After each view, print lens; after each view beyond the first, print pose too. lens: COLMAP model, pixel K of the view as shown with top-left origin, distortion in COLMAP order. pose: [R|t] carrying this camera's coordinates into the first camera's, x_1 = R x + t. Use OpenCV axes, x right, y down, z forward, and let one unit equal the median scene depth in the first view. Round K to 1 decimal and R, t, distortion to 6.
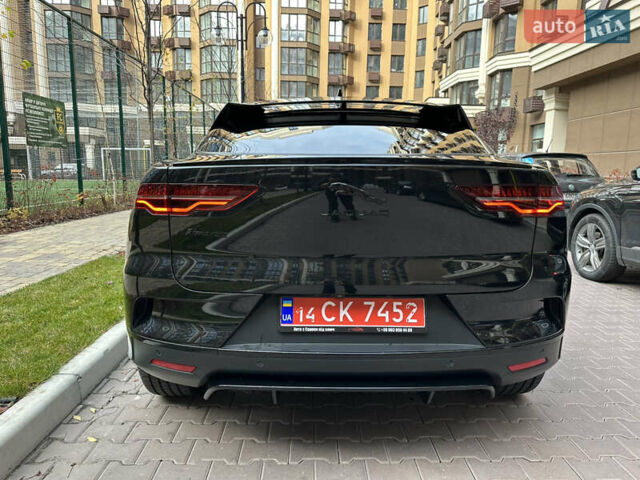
lens RADIAL K [[454.5, 0, 299.7], [0, 454.5, 231.2], [0, 0, 1]] dist [0.035158, -0.038665]
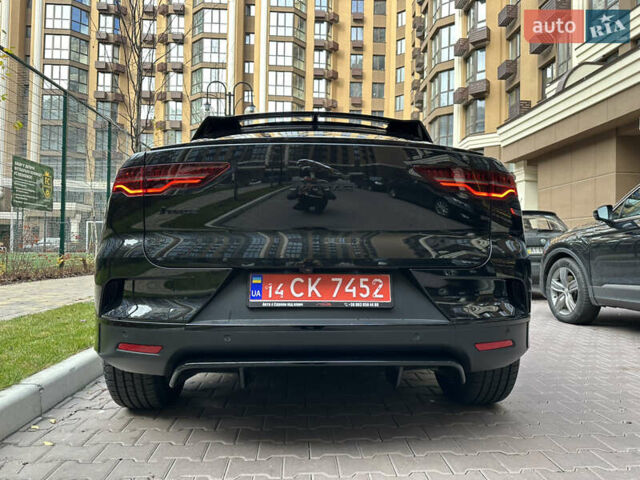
lens RADIAL K [[454.5, 0, 299.1], [0, 454.5, 225.2], [0, 0, 1]] dist [0.035158, -0.038665]
pose [[0.999486, 0.006044, 0.031491, 0.025859], [-0.000354, 0.984097, -0.177630, 0.162320], [-0.032064, 0.177527, 0.983593, -0.019624]]
